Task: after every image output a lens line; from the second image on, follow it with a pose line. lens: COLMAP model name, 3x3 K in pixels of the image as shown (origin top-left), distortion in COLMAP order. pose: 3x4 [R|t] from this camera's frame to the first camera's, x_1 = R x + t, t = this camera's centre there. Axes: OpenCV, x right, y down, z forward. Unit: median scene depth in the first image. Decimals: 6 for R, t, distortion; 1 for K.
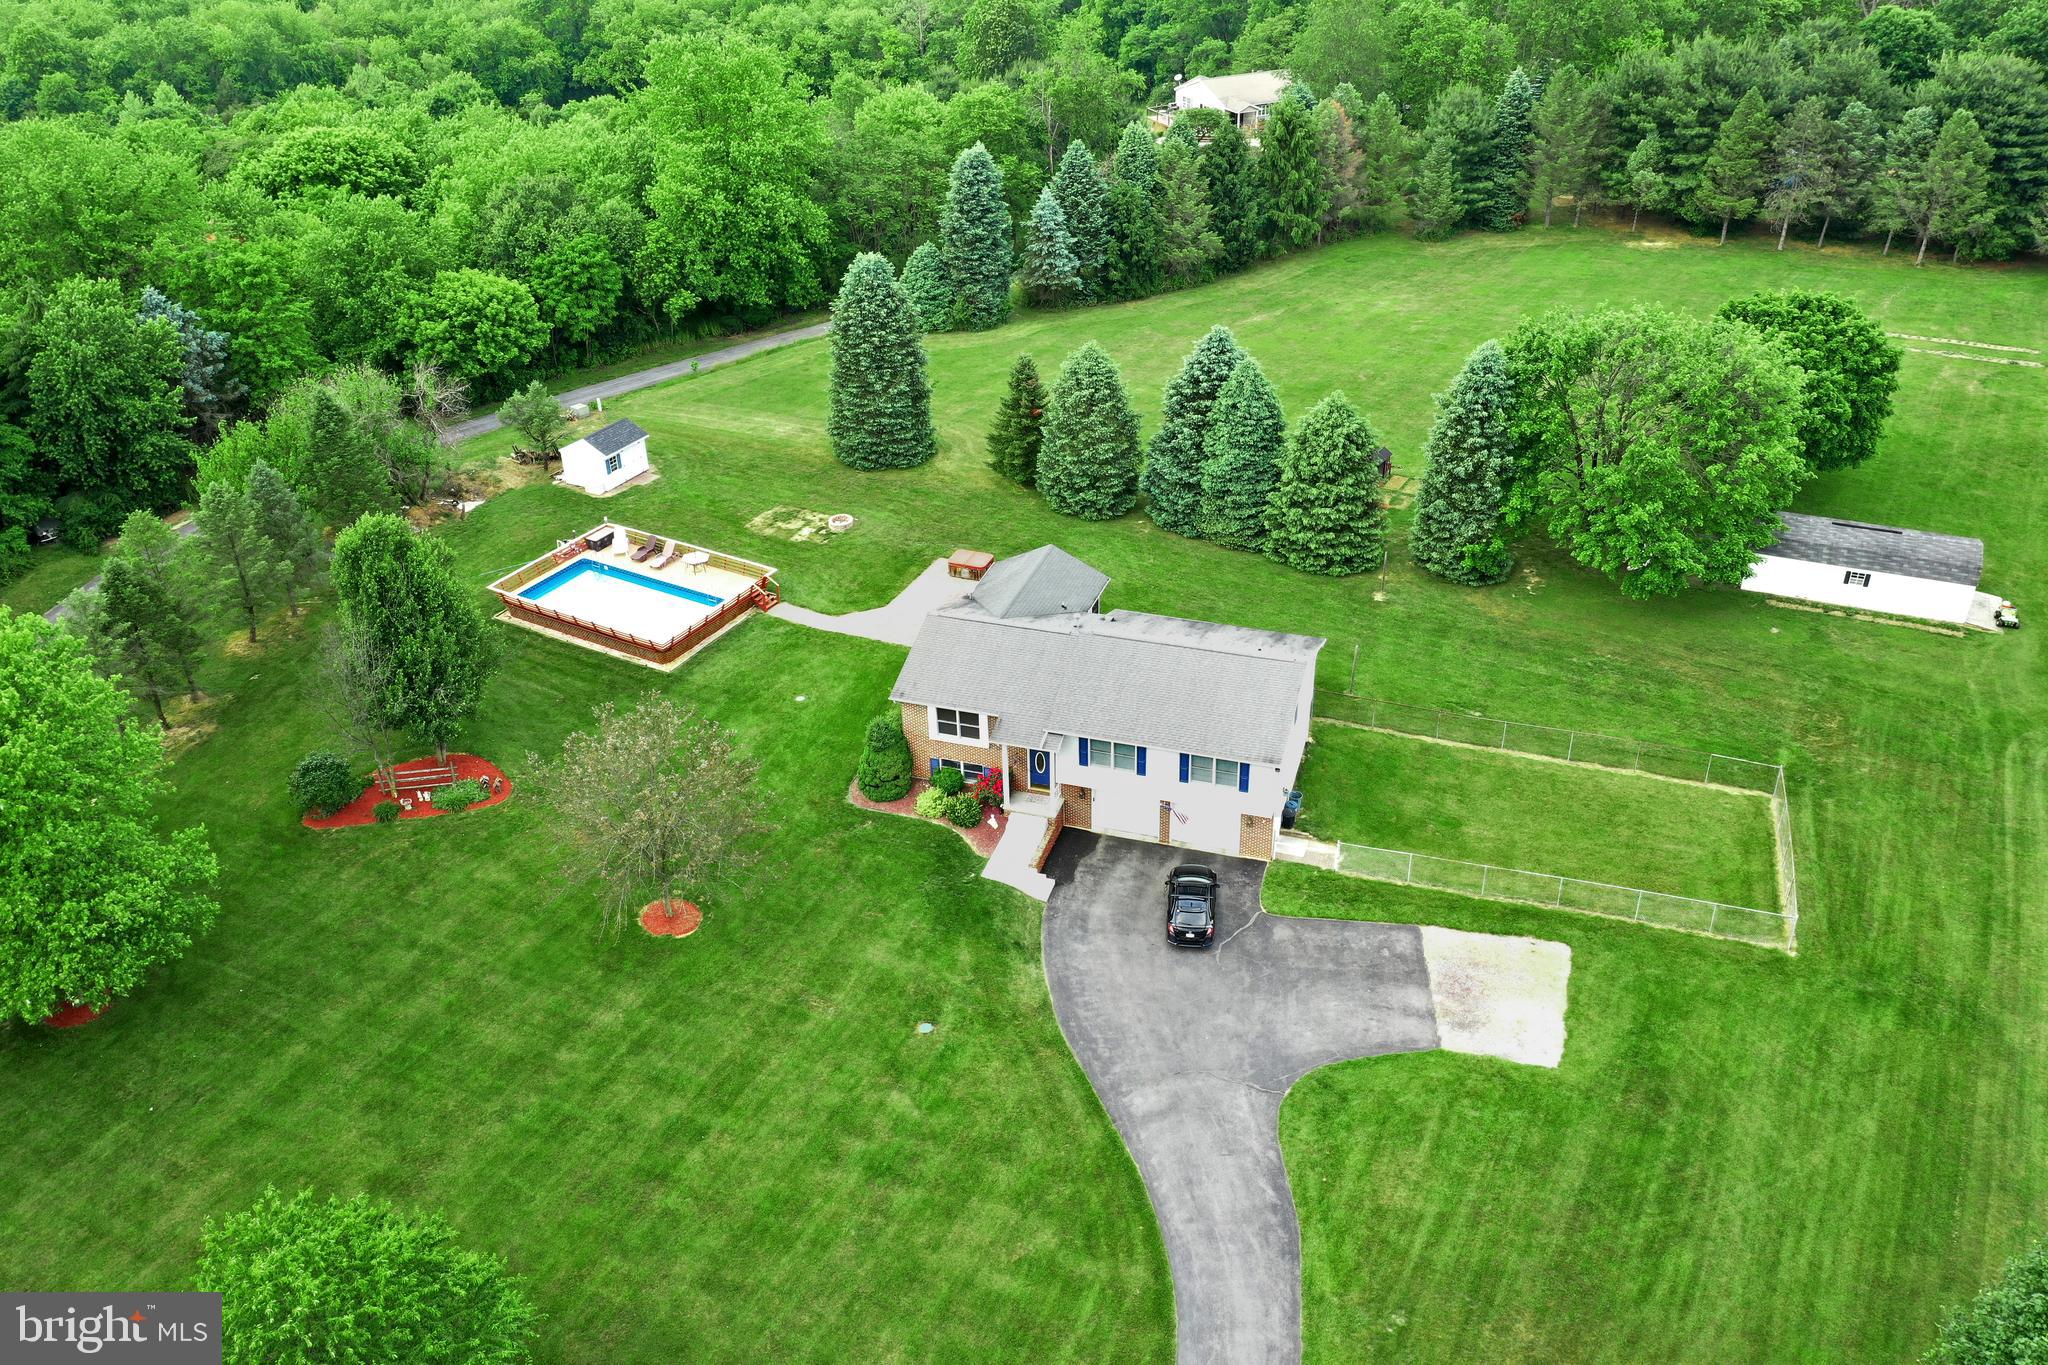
lens RADIAL K [[1624.9, 0, 1030.1], [0, 1624.9, 674.7], [0, 0, 1]] dist [0.010104, 0.001018]
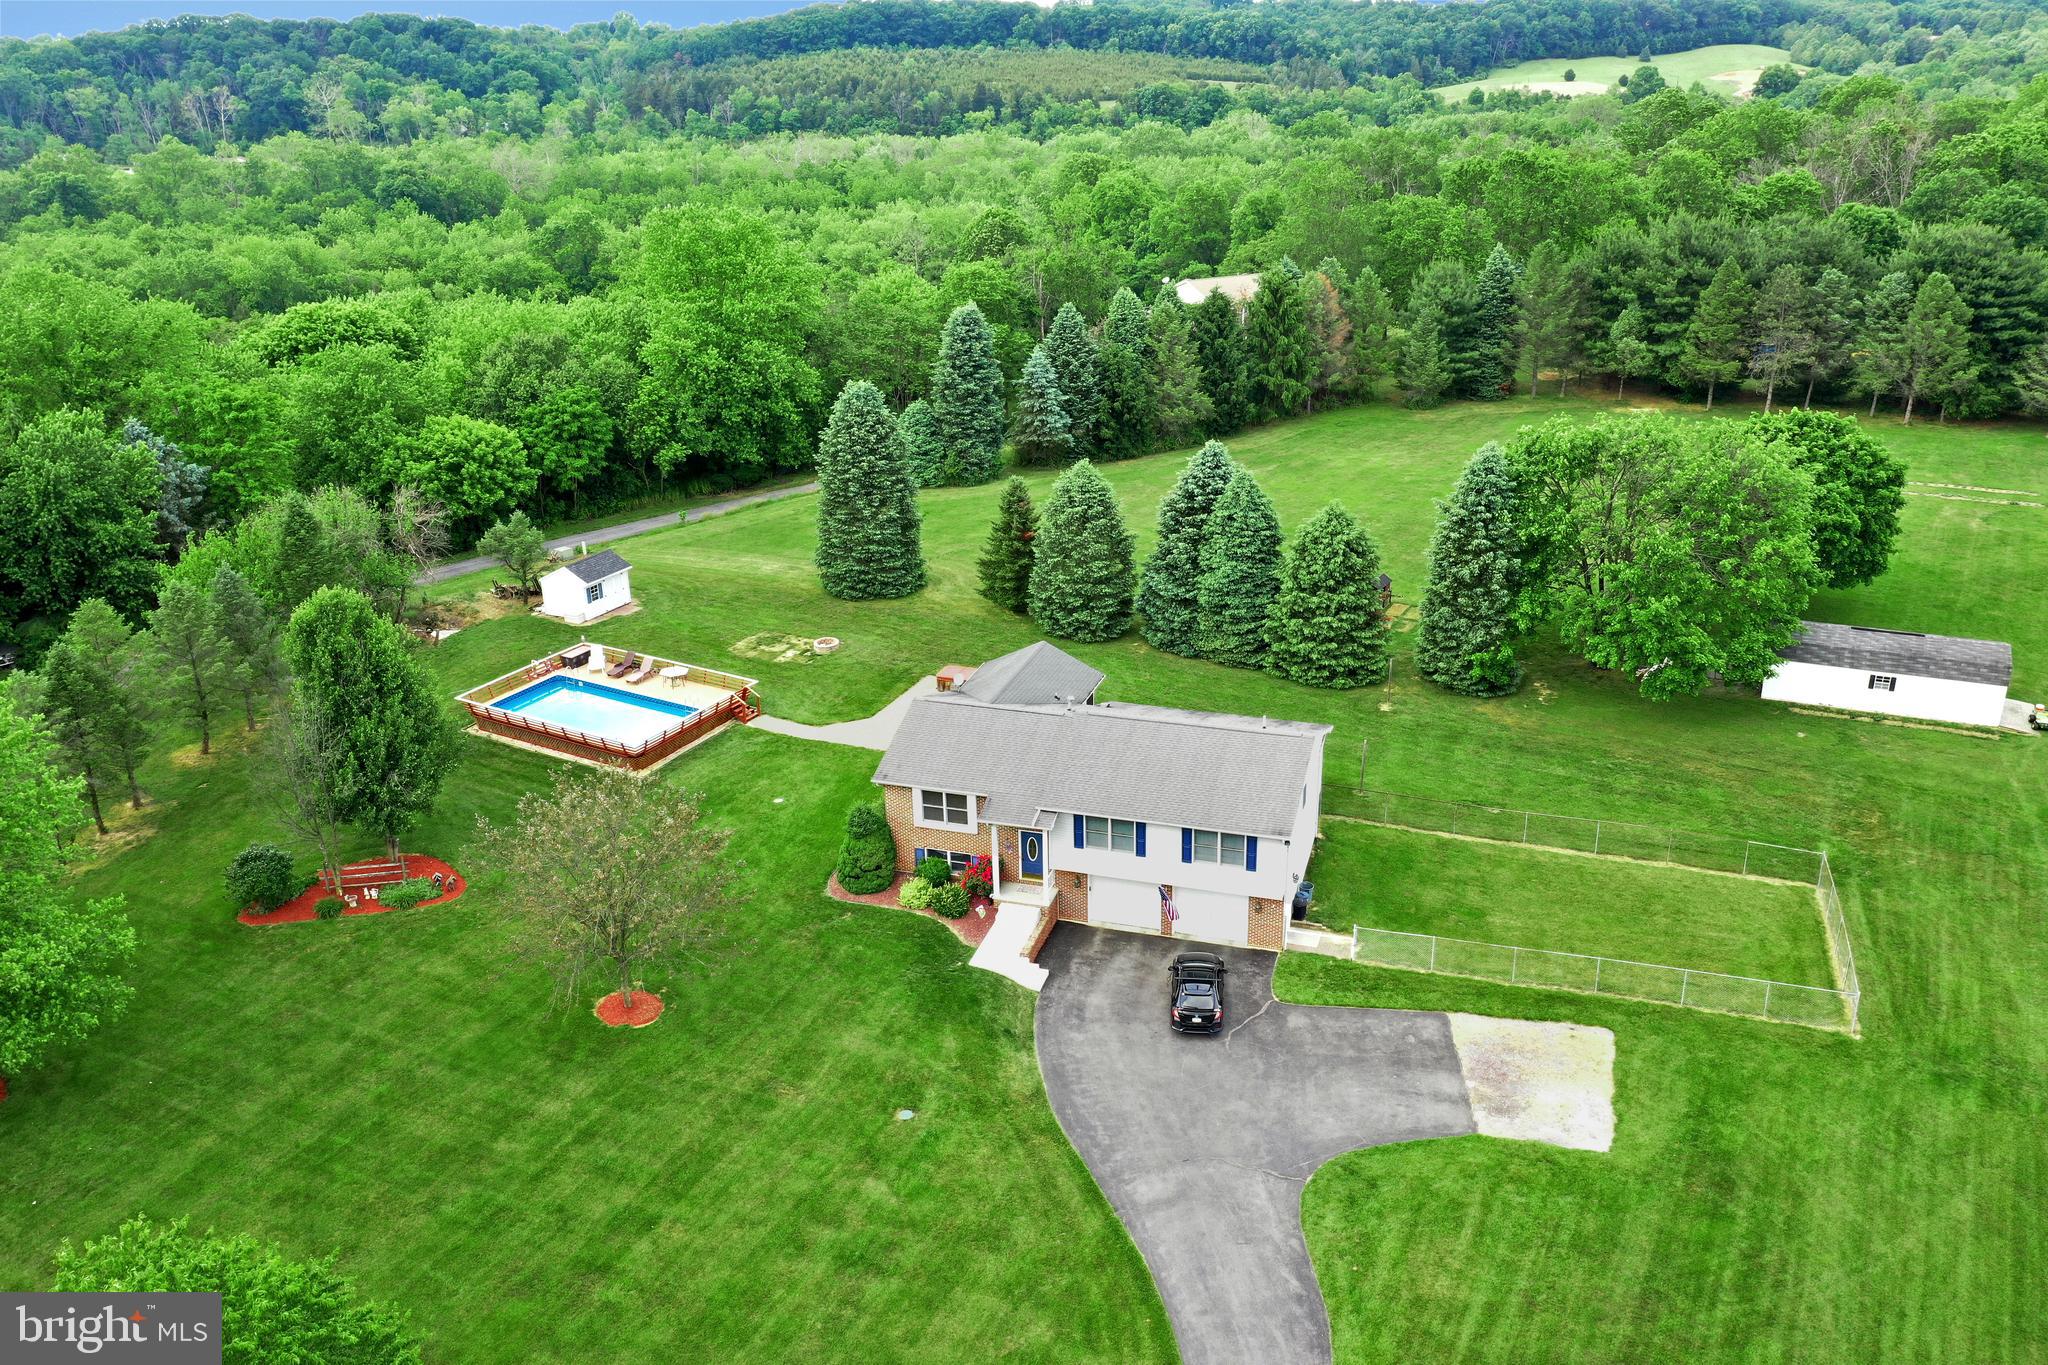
lens RADIAL K [[1624.9, 0, 1030.1], [0, 1624.9, 674.7], [0, 0, 1]] dist [0.010104, 0.001018]
pose [[0.999990, -0.001305, 0.004365, 0.000719], [0.001955, 0.988301, -0.152505, 0.076472], [-0.004115, 0.152512, 0.988293, 0.047858]]
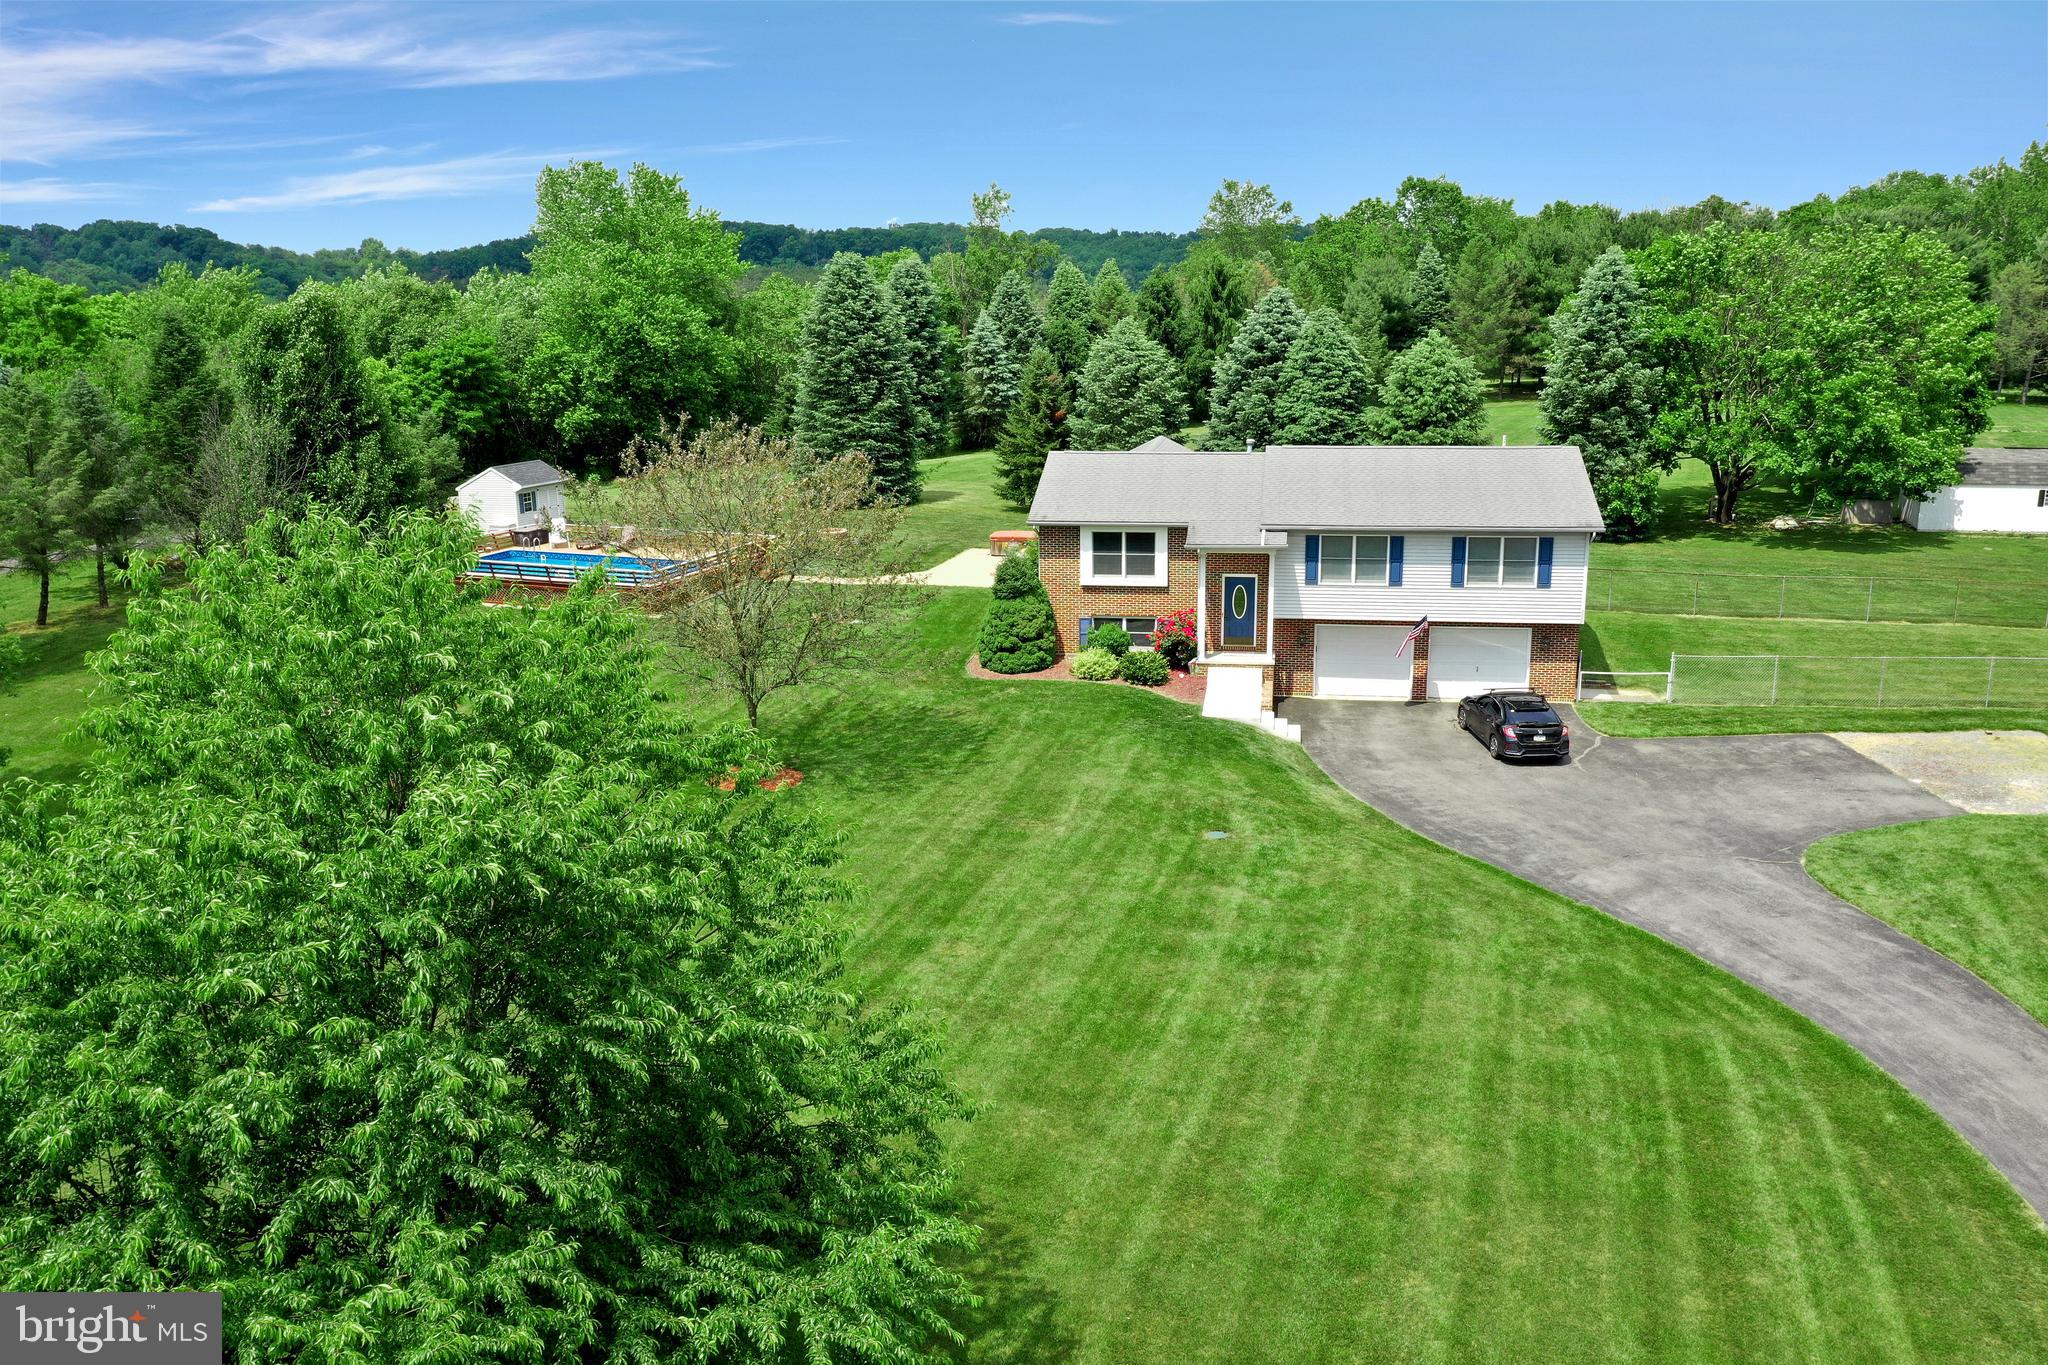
lens RADIAL K [[1621.8, 0, 1030.2], [0, 1621.8, 683.0], [0, 0, 1]] dist [0.004573, 0.014330]
pose [[0.987372, -0.030667, 0.155422, -0.156407], [0.074368, 0.955991, -0.283814, 0.224874], [-0.139879, 0.291788, 0.946200, 0.265508]]
